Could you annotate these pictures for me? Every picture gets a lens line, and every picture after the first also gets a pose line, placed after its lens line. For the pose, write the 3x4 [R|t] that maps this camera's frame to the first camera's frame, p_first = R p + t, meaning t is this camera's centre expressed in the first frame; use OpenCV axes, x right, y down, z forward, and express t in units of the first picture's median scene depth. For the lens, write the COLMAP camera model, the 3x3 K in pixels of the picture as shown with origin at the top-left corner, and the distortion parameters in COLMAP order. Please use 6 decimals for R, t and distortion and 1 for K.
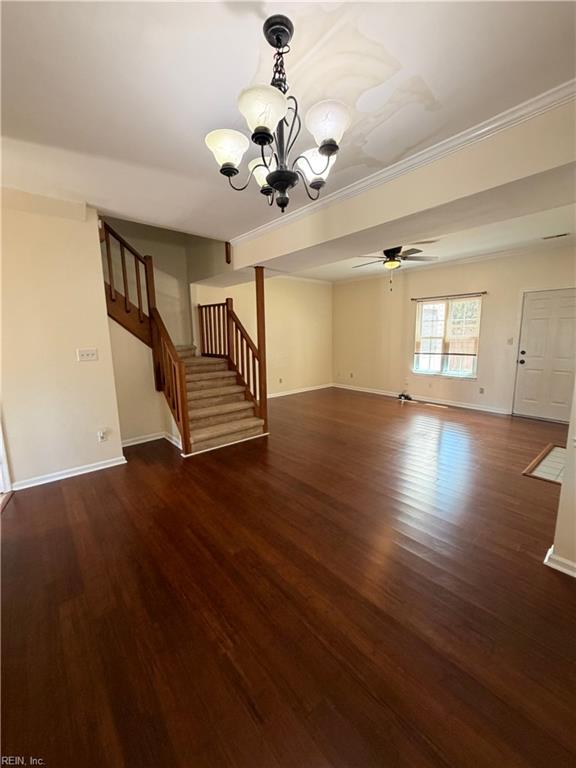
lens RADIAL K [[306.4, 0, 288.6], [0, 306.4, 381.7], [0, 0, 1]] dist [-0.000421, 0.000269]
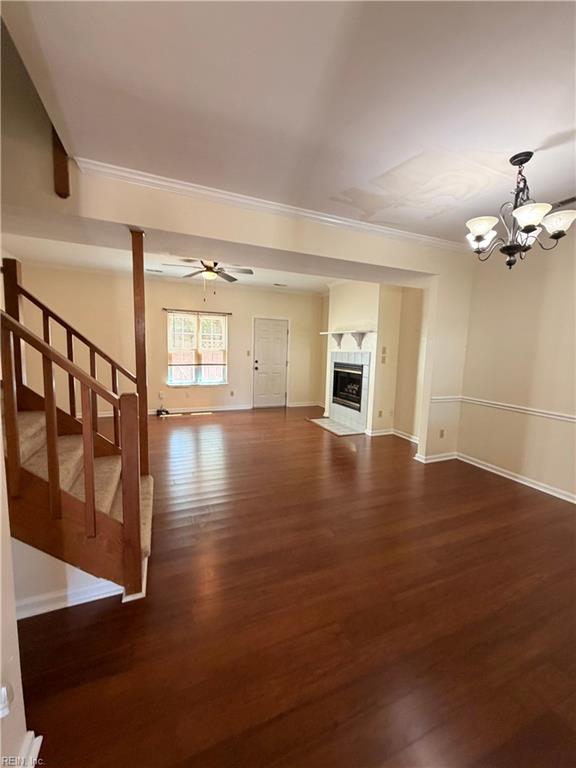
lens RADIAL K [[306.4, 0, 290.3], [0, 306.4, 383.0], [0, 0, 1]] dist [-0.000421, 0.000269]
pose [[0.297182, -0.086948, 0.950854, -0.453025], [0.116541, 0.991703, 0.054260, -0.051539], [-0.947682, 0.094689, 0.304849, 0.401328]]
